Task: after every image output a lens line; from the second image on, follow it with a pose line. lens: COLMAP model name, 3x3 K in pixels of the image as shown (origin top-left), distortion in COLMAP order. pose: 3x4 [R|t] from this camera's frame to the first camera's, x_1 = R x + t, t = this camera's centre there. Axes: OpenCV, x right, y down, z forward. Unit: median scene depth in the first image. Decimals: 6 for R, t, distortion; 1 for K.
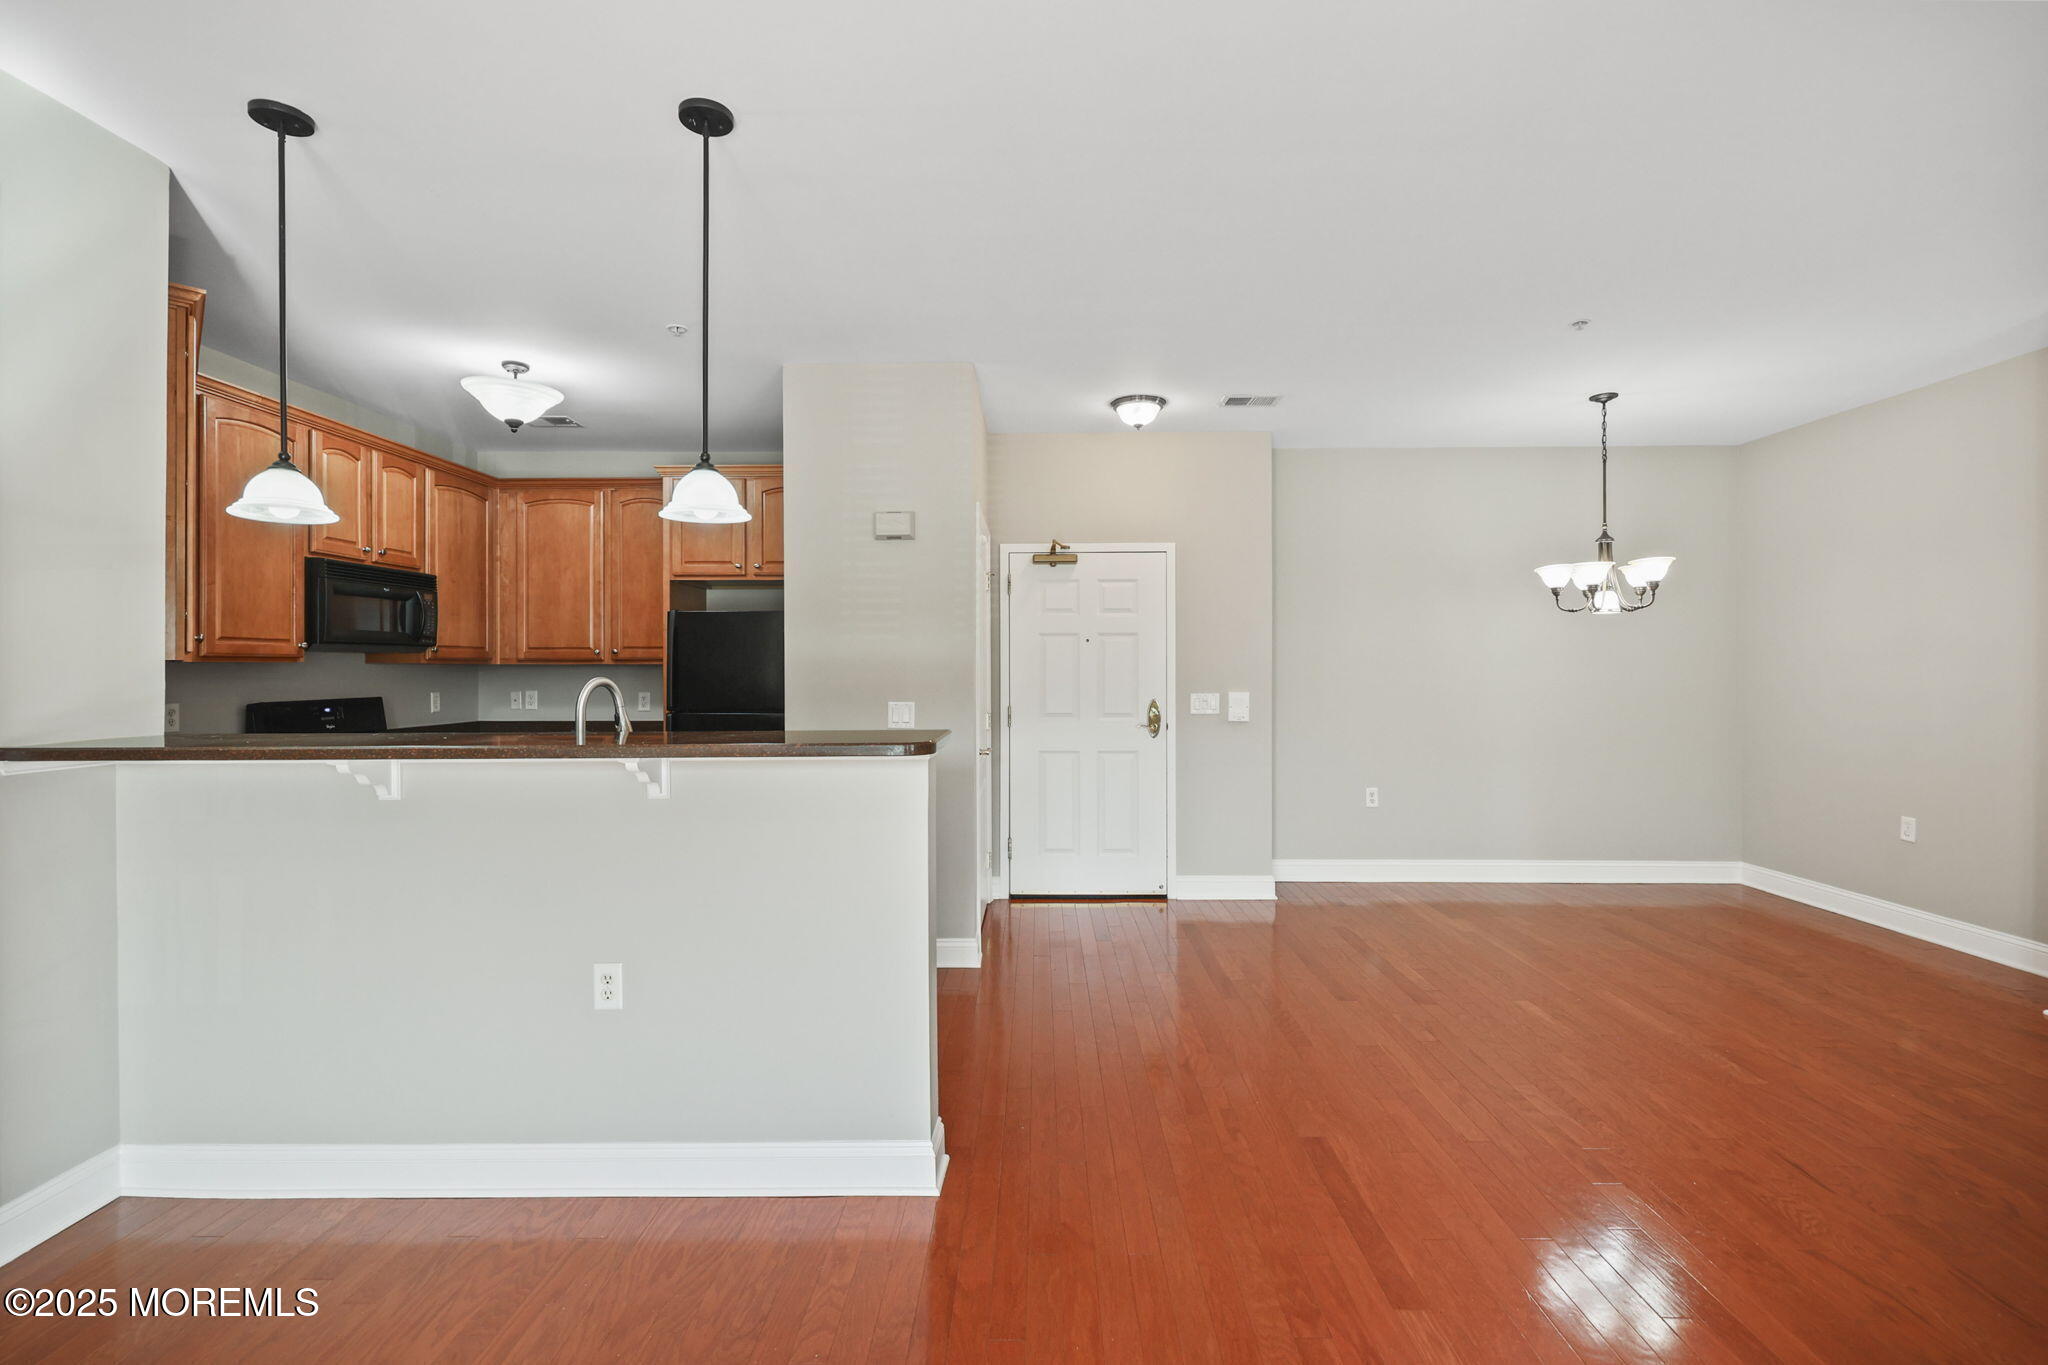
lens RADIAL K [[899.8, 0, 1024.9], [0, 899.8, 669.2], [0, 0, 1]] dist [0.002439, 0.000178]
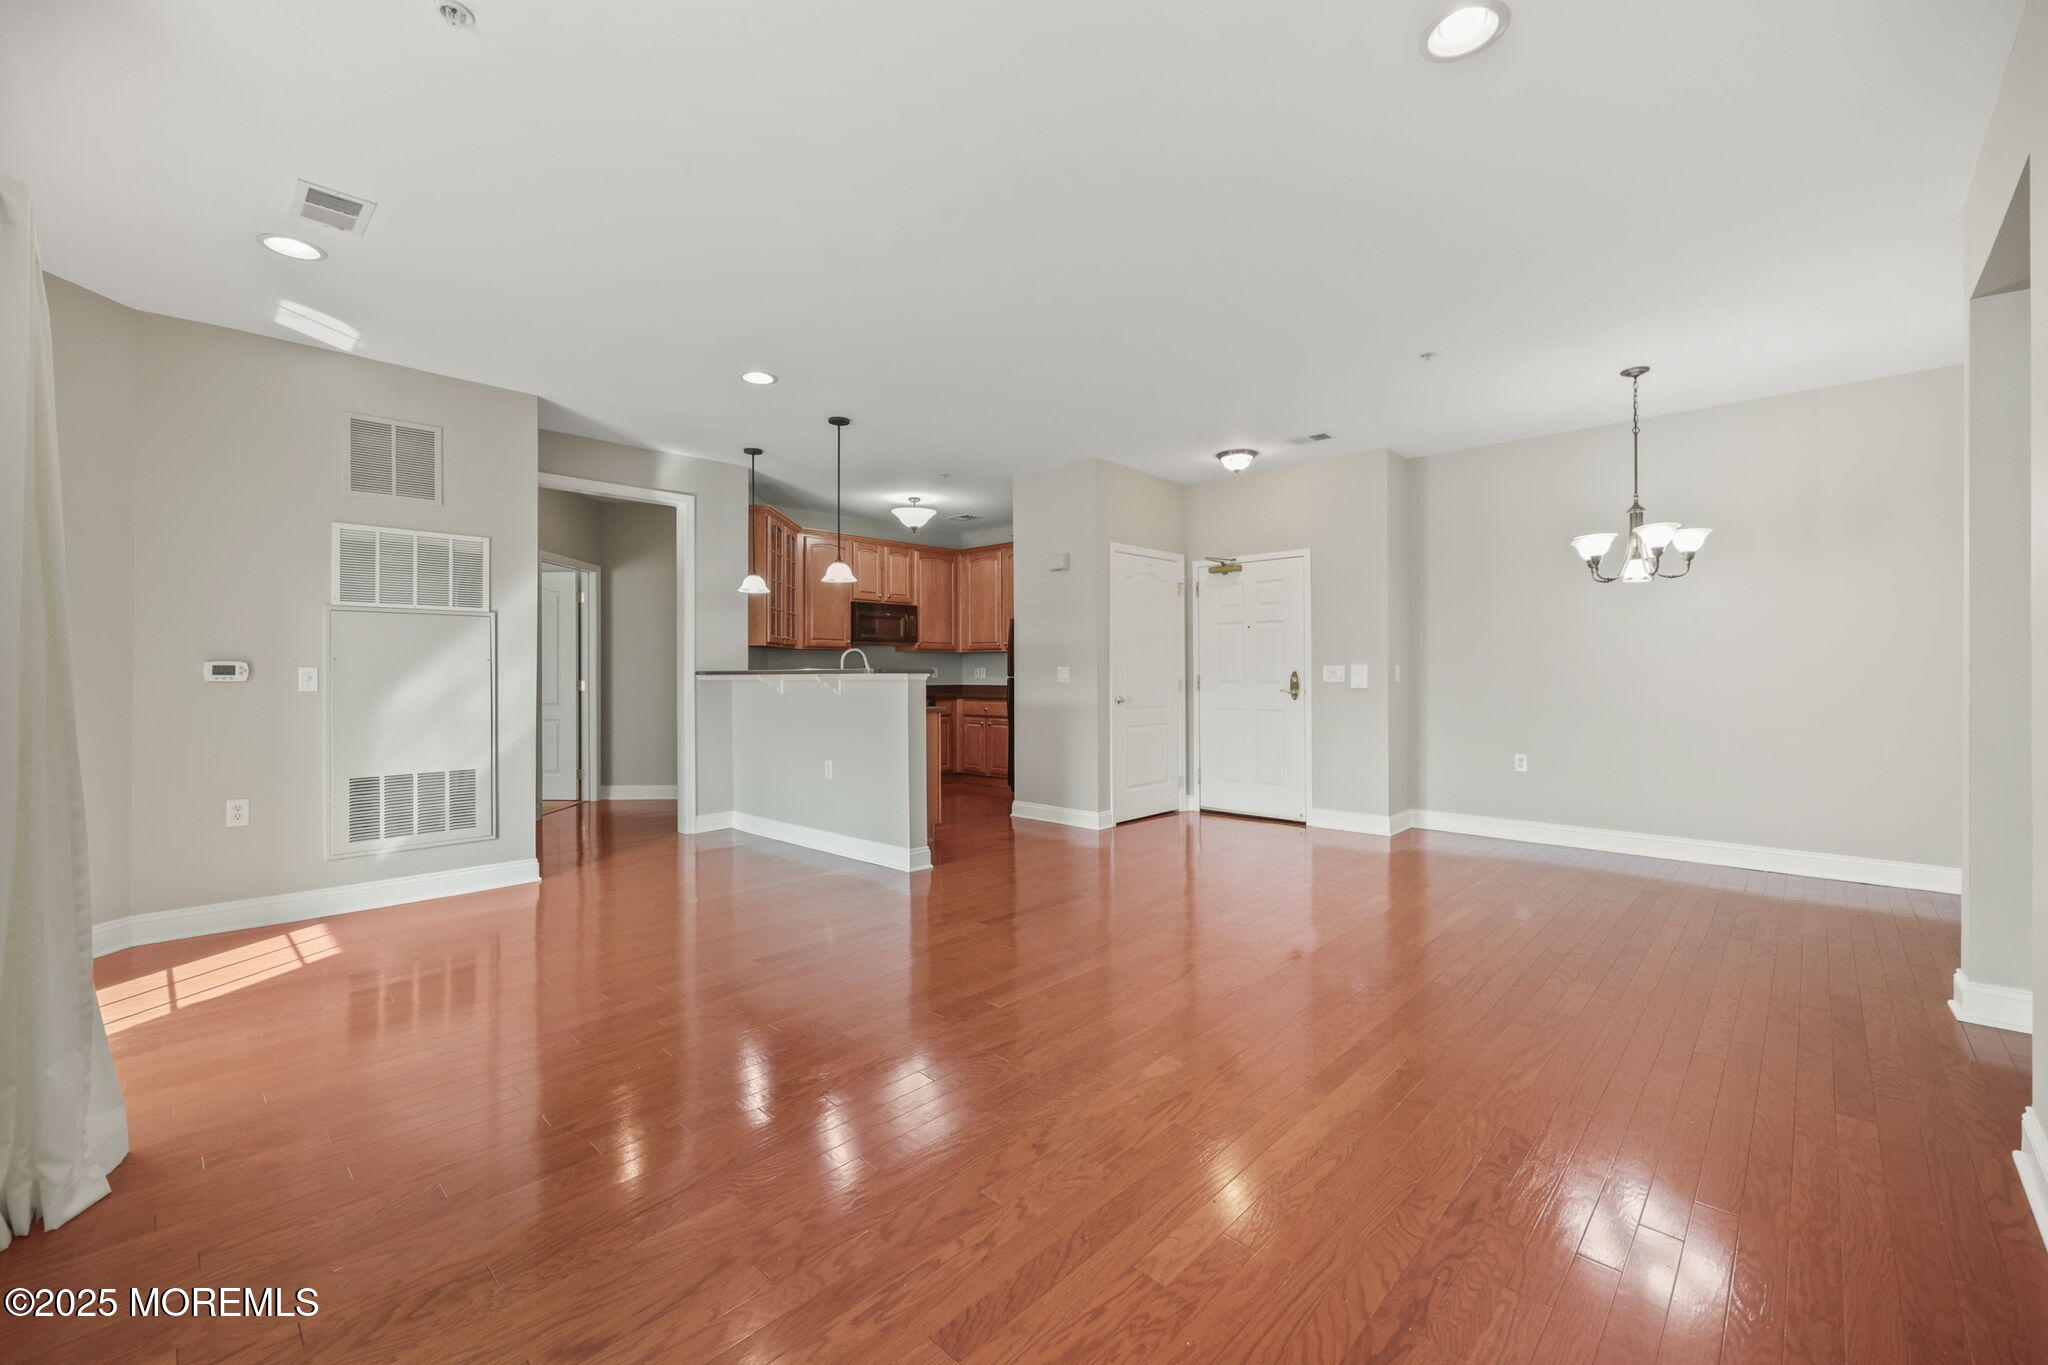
lens RADIAL K [[831.9, 0, 1026.0], [0, 831.9, 675.9], [0, 0, 1]] dist [0.000591, 0.000184]
pose [[0.735851, 0.003440, -0.677135, 0.730576], [0.000340, 0.999985, 0.005450, 0.037471], [0.677143, -0.004240, 0.735839, -0.161046]]
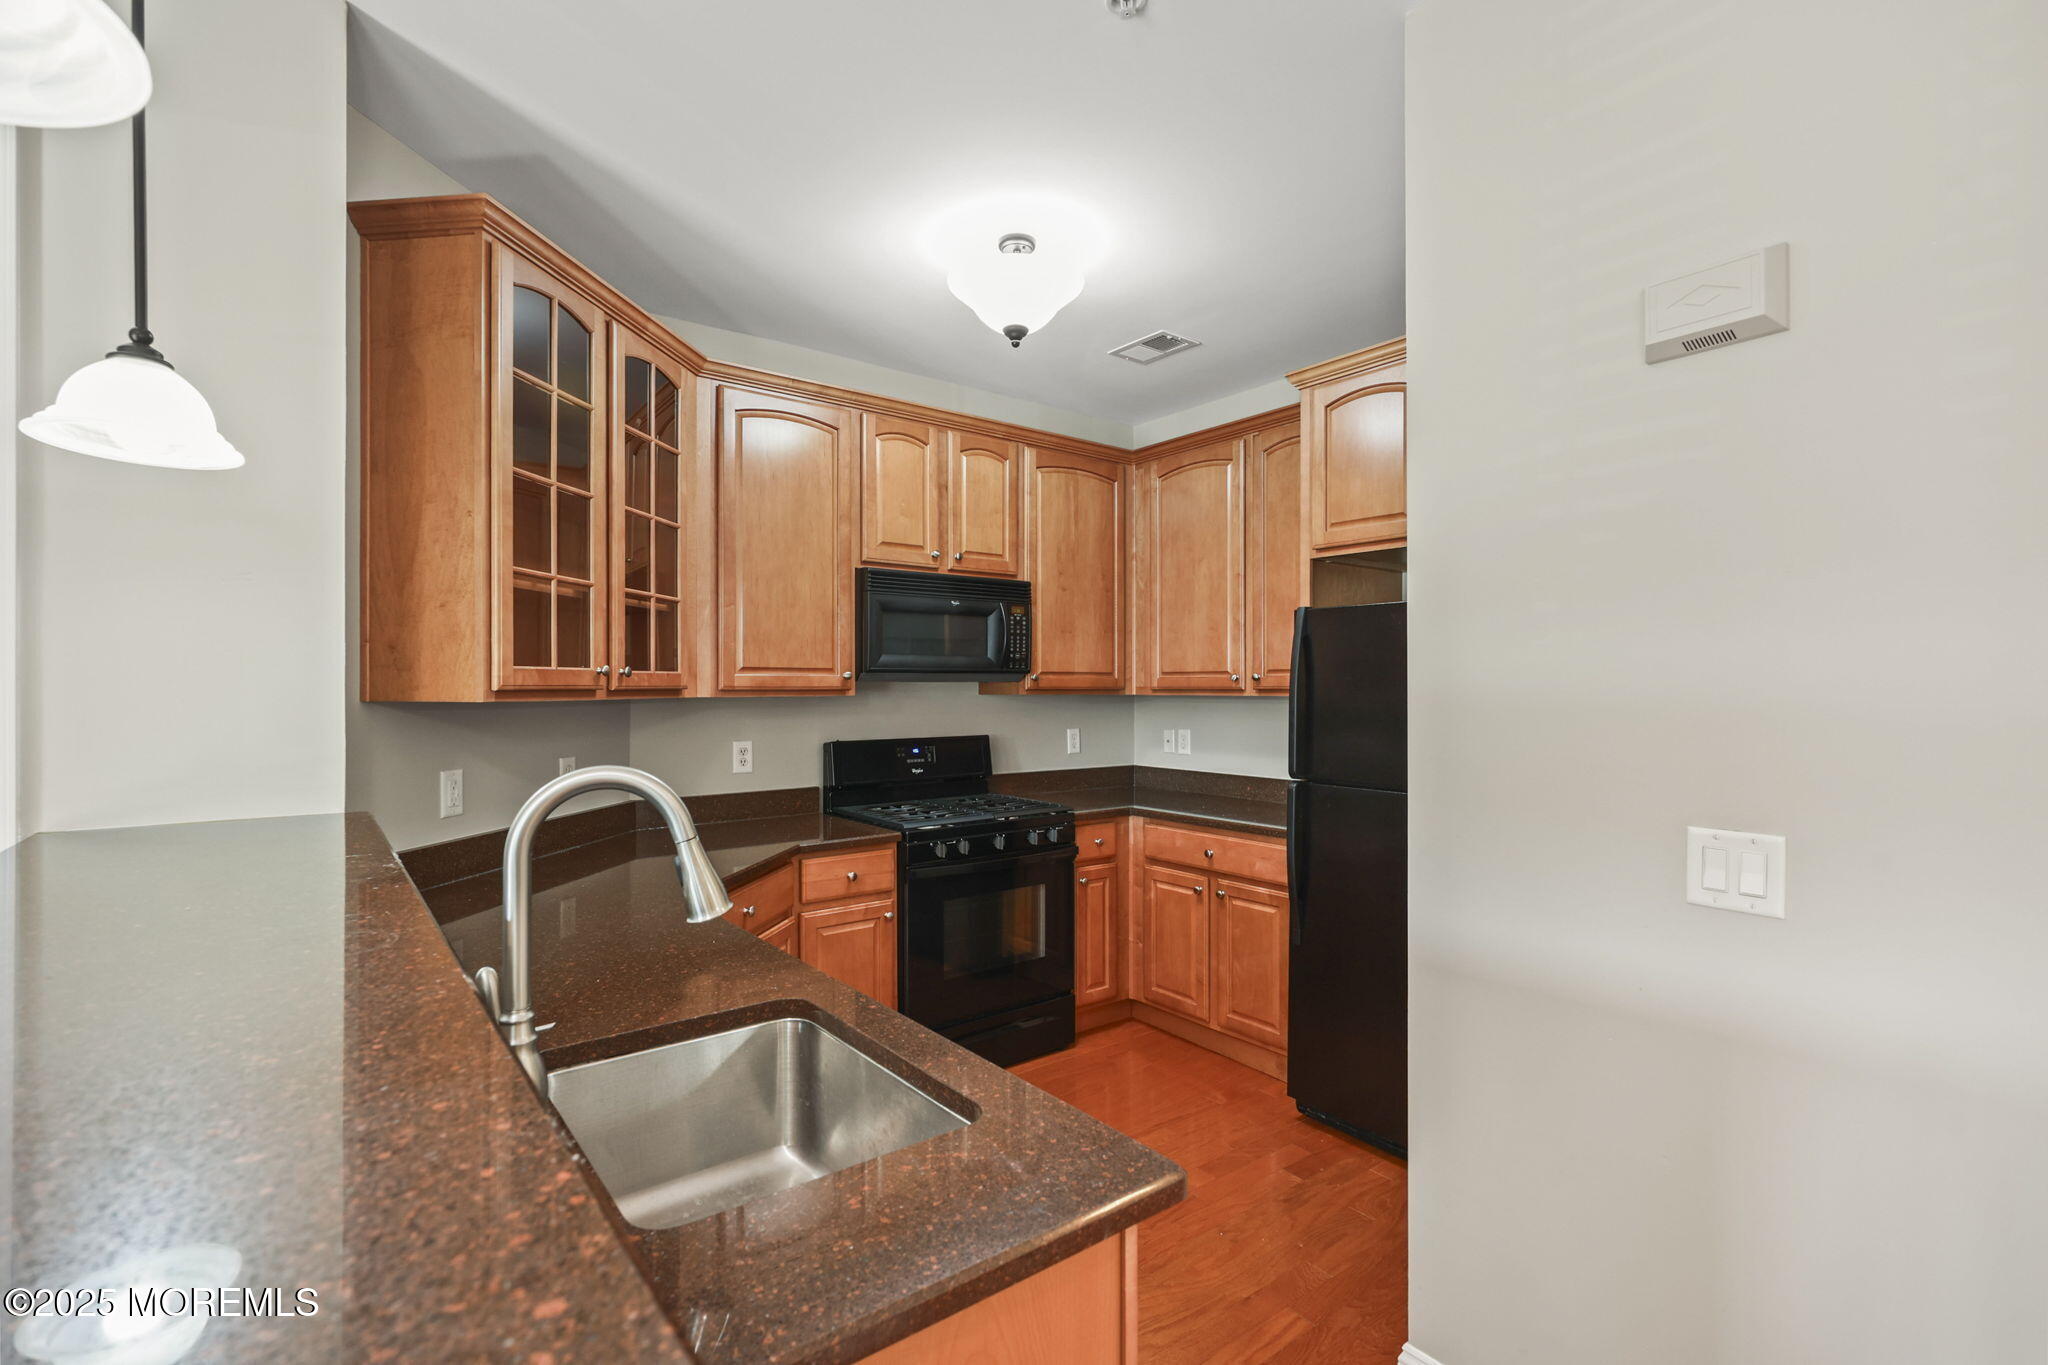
lens RADIAL K [[934.2, 0, 1024.0], [0, 934.2, 682.5], [0, 0, 1]] dist [0.000534, -0.000066]
pose [[0.623878, -0.001673, -0.781520, -0.027526], [-0.002910, 0.999986, -0.004464, -0.013625], [0.781516, 0.005059, 0.623864, 0.490940]]
